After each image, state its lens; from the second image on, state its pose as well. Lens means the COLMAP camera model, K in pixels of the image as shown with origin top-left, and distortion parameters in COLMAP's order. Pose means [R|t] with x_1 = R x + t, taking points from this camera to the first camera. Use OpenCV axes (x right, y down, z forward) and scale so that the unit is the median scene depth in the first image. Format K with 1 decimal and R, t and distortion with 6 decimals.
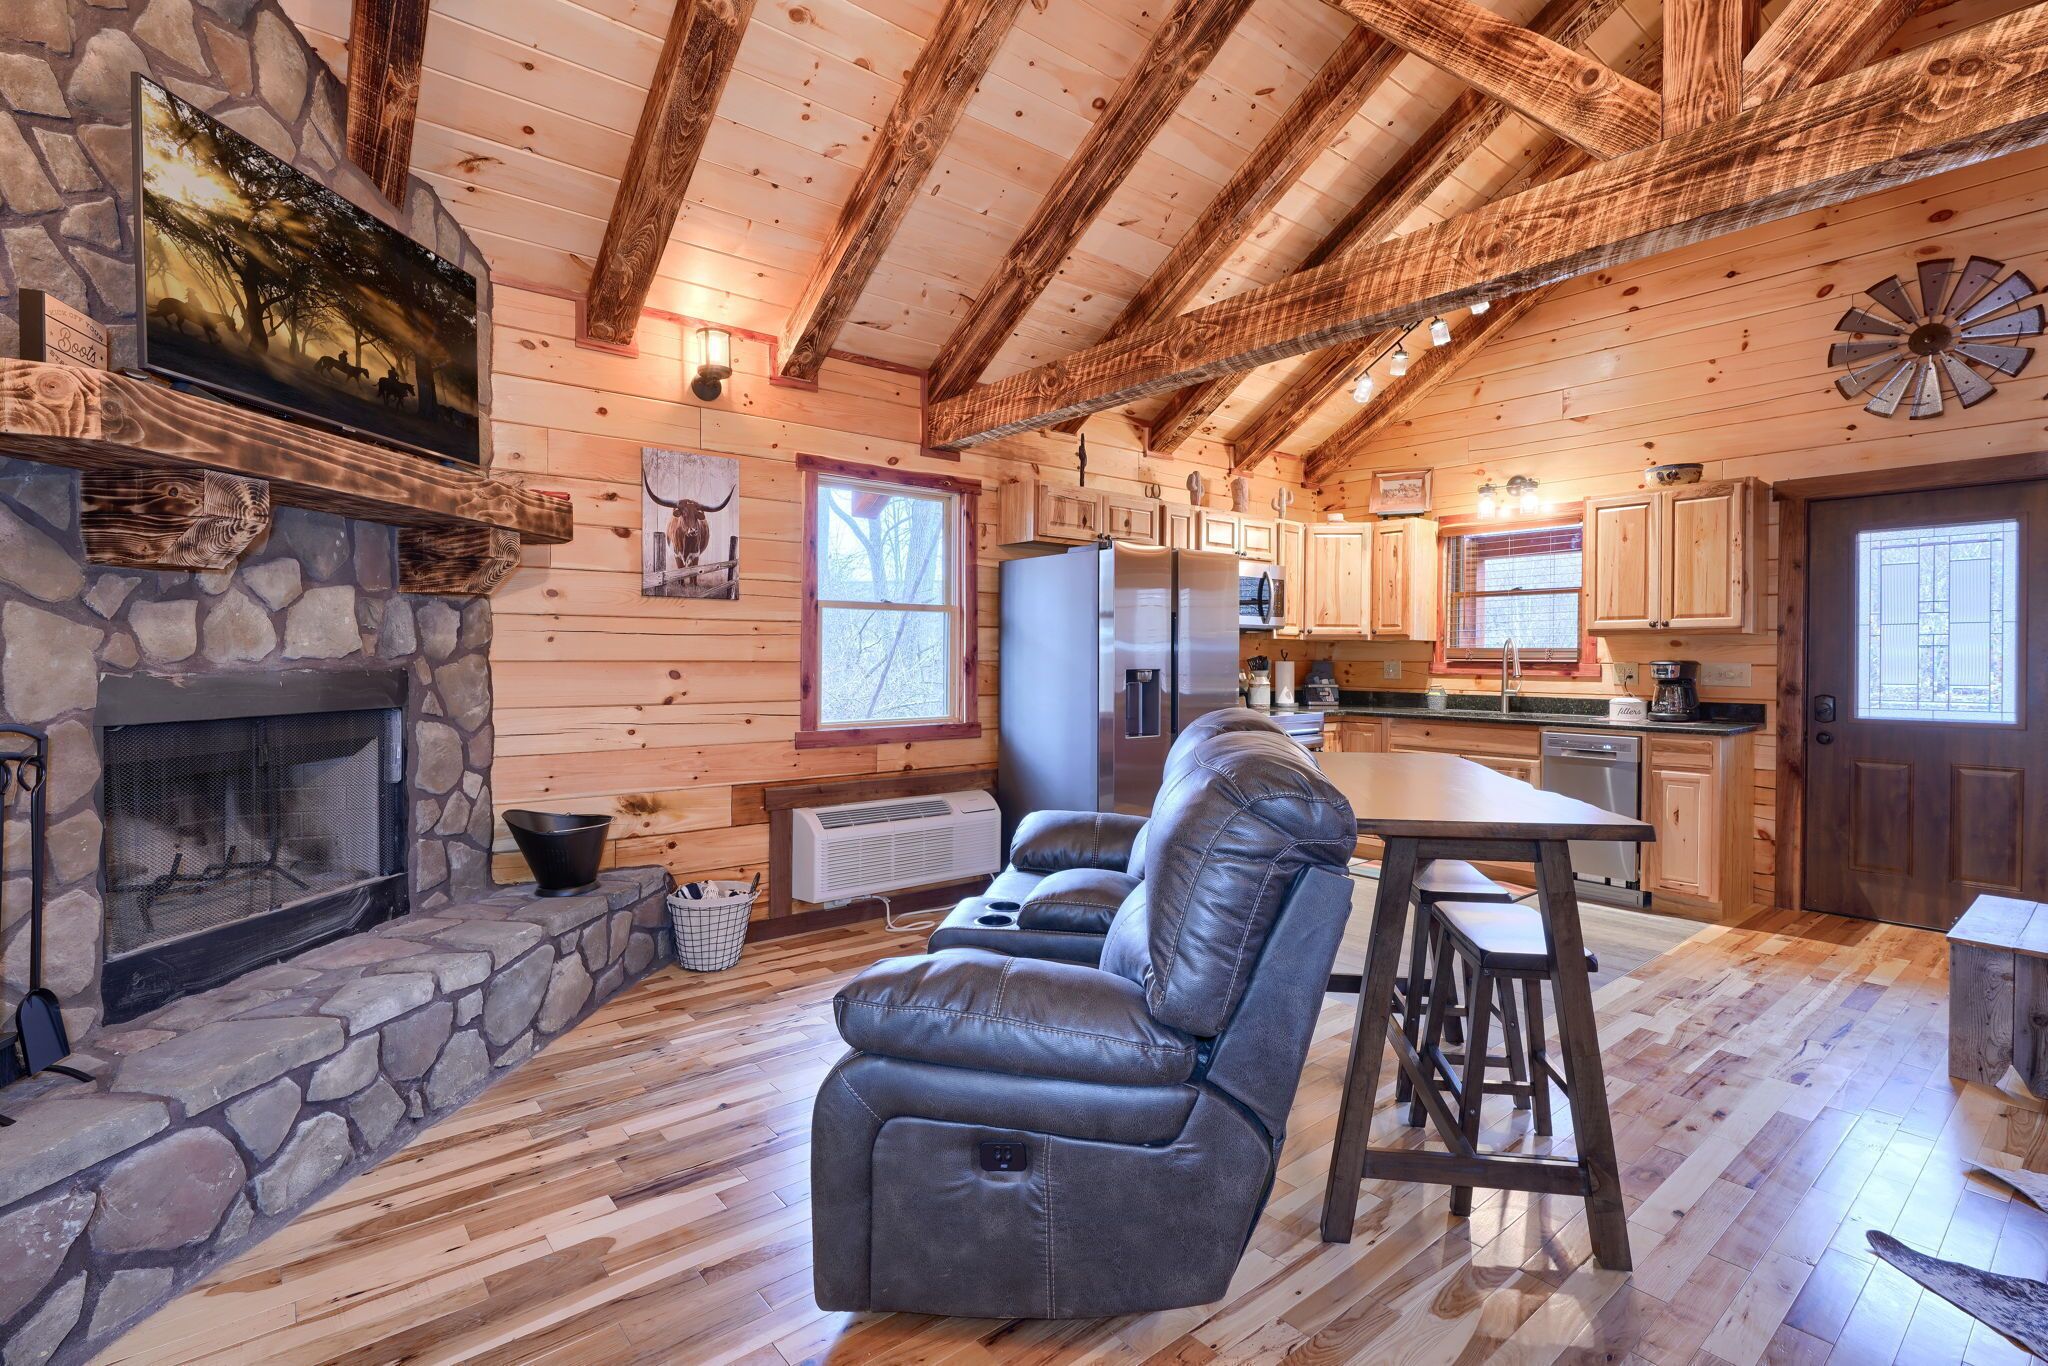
lens RADIAL K [[959.0, 0, 1024.0], [0, 959.0, 683.0], [0, 0, 1]] dist [-0.006415, 0.001764]
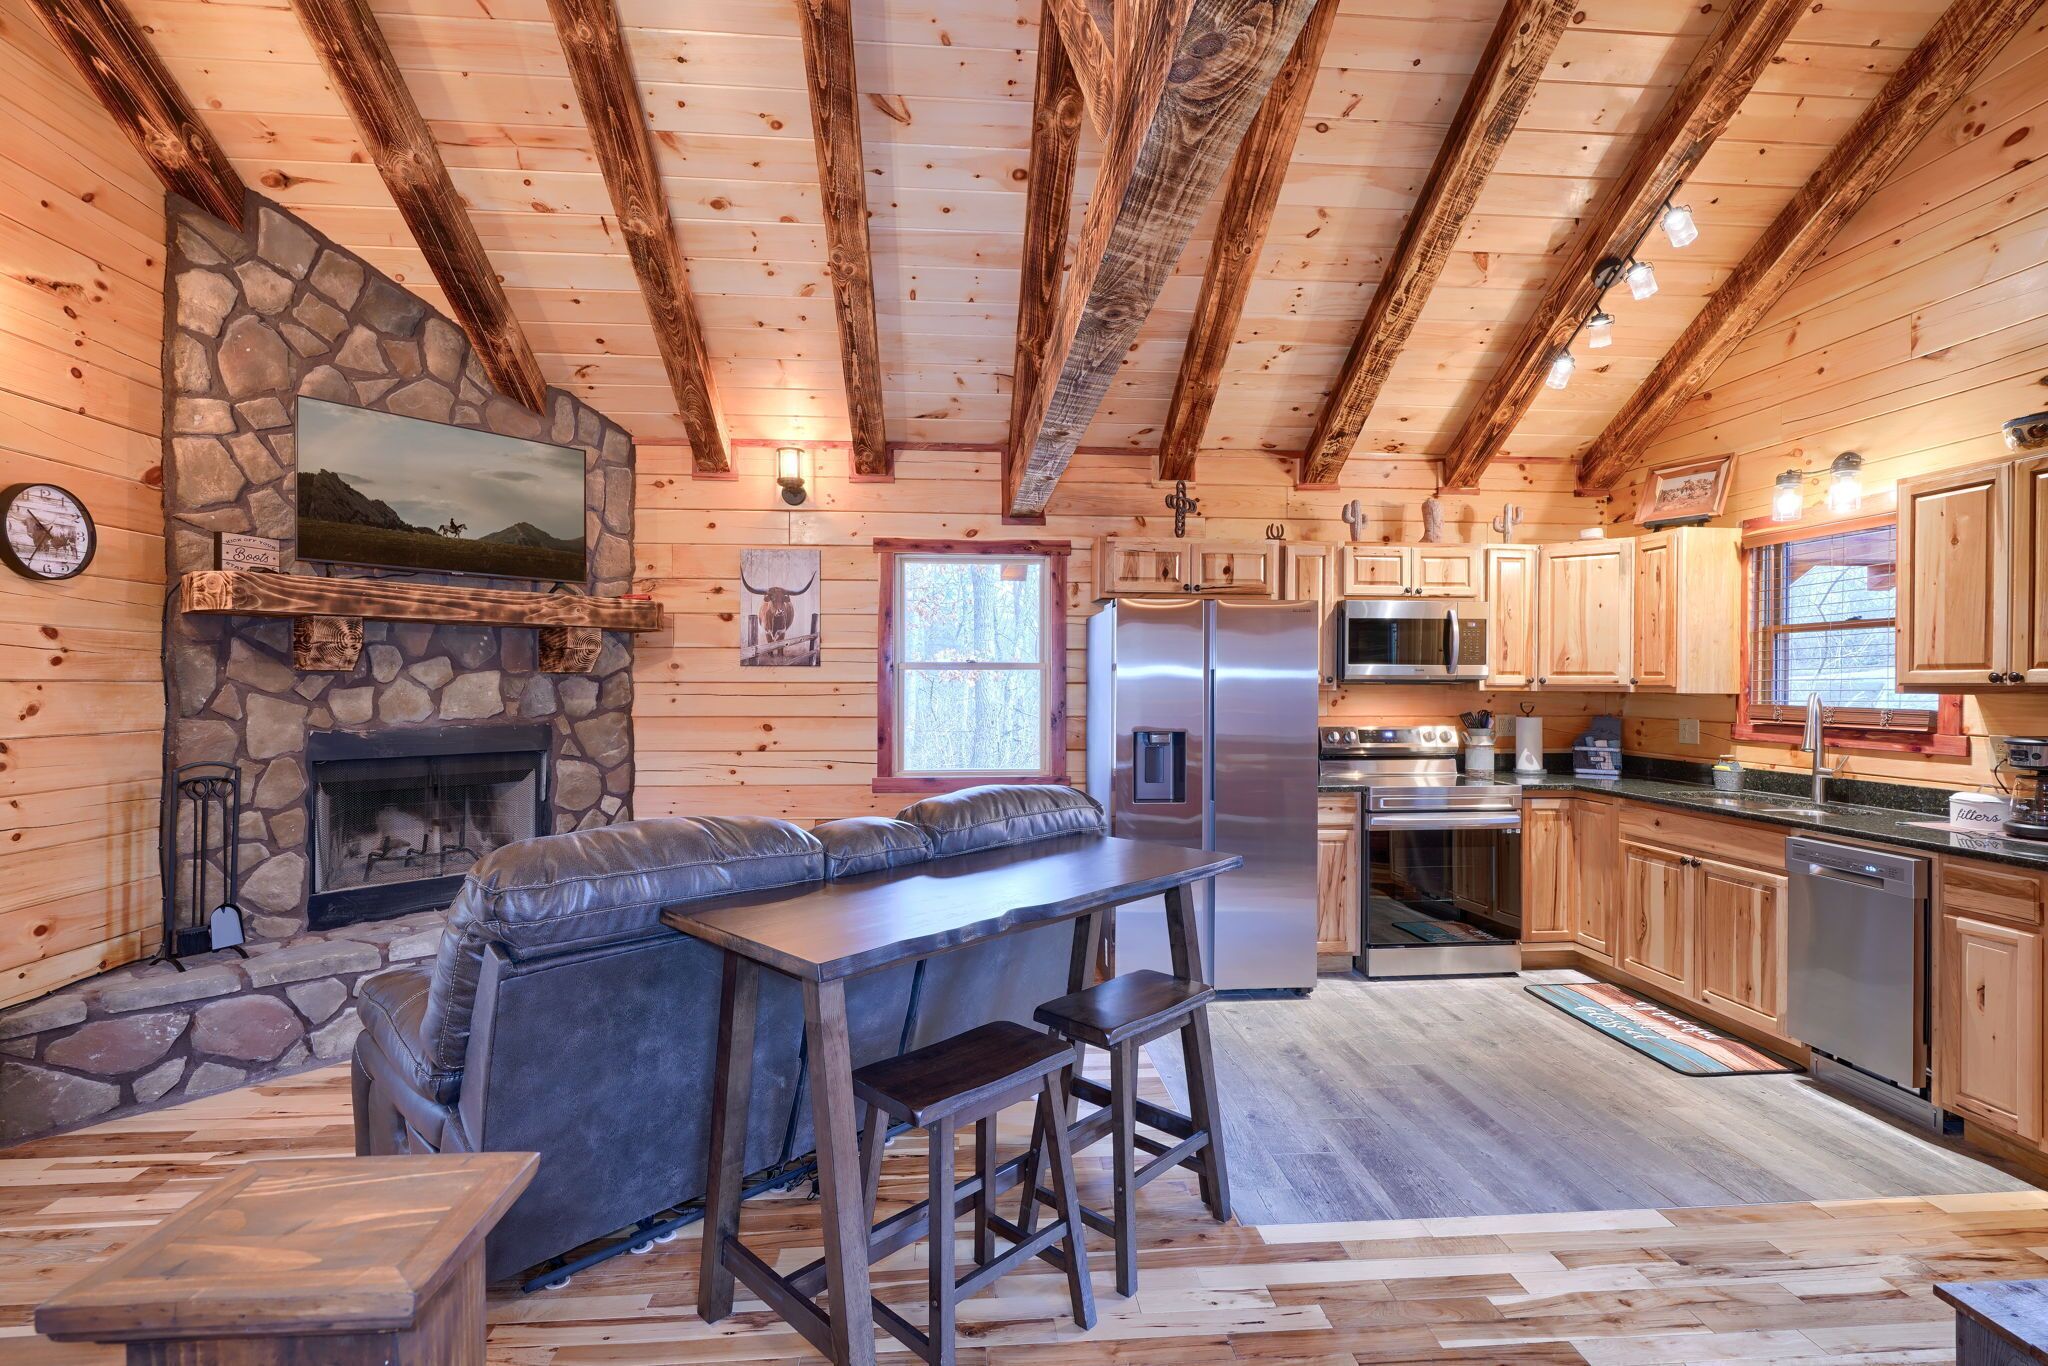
lens RADIAL K [[938.4, 0, 1021.2], [0, 938.4, 699.5], [0, 0, 1]] dist [-0.013163, 0.006365]
pose [[0.819318, 0.008614, -0.573275, 0.618520], [-0.014859, 0.999870, -0.006211, -0.043348], [0.573147, 0.013607, 0.819339, 0.189965]]
